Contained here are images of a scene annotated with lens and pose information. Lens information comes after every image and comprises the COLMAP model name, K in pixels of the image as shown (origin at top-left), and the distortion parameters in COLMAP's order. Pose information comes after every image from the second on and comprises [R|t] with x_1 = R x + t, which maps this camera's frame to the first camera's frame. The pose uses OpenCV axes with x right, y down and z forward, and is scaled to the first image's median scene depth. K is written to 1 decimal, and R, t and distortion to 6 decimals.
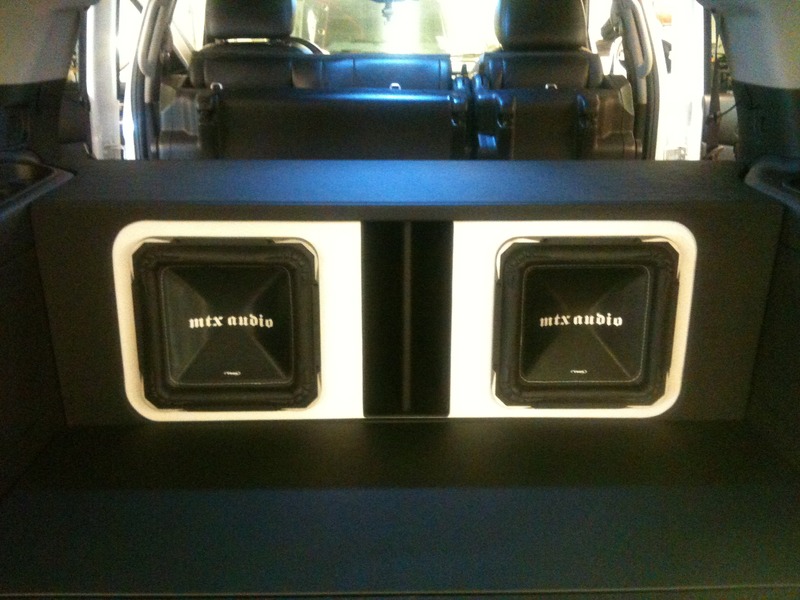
lens RADIAL K [[822.8, 0, 408.4], [0, 822.8, 300.6], [0, 0, 1]] dist [0.006525, 0.000000]
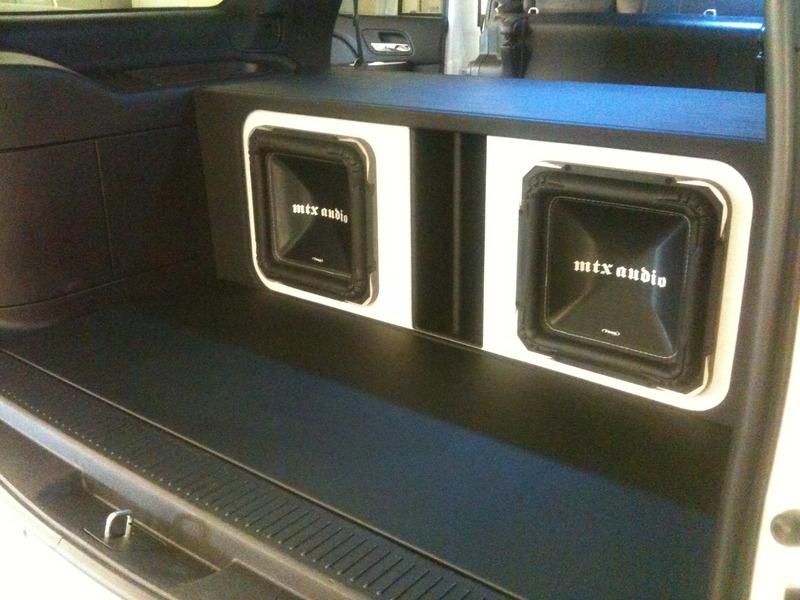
lens RADIAL K [[872.6, 0, 405.3], [0, 872.6, 296.1], [0, 0, 1]] dist [-0.006135, 0.000000]
pose [[0.758904, 0.203001, -0.618753, 0.595866], [-0.182932, 0.978367, 0.096617, 0.002166], [0.624980, 0.039867, 0.779622, 0.169683]]
